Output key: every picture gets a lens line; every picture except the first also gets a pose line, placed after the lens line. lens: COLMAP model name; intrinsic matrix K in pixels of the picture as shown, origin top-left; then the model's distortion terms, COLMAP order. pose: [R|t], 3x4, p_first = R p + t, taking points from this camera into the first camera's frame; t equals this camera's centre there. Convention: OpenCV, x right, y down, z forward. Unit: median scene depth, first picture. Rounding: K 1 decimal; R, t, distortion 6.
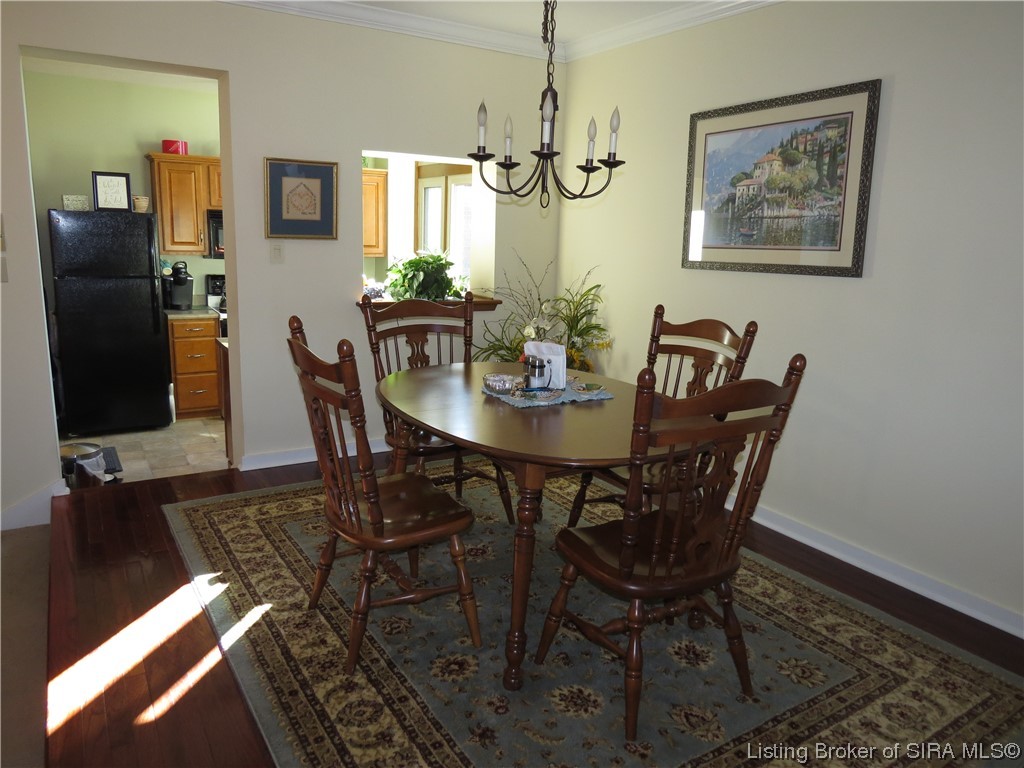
lens RADIAL K [[725.1, 0, 513.7], [0, 725.1, 382.9], [0, 0, 1]] dist [-0.019301, -0.003185]
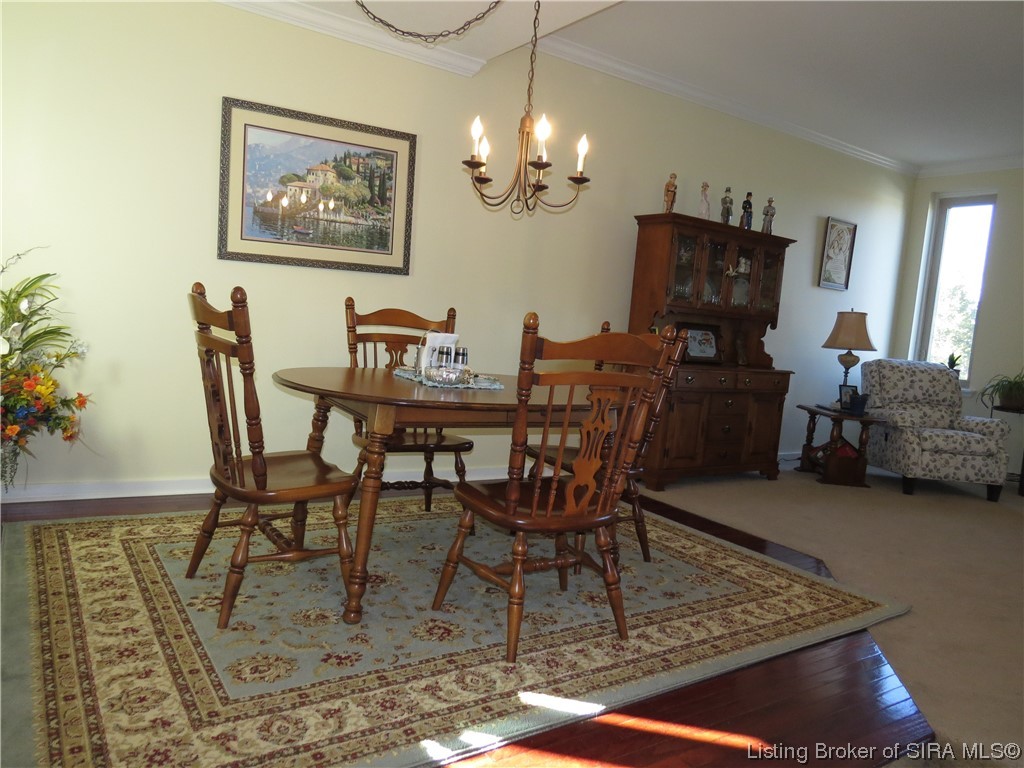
lens RADIAL K [[725.1, 0, 513.7], [0, 725.1, 382.9], [0, 0, 1]] dist [-0.019301, -0.003185]
pose [[-0.018854, -0.128717, 0.991502, -0.867908], [0.118361, 0.984418, 0.130048, -0.093819], [-0.992792, 0.119807, -0.003325, 0.779795]]
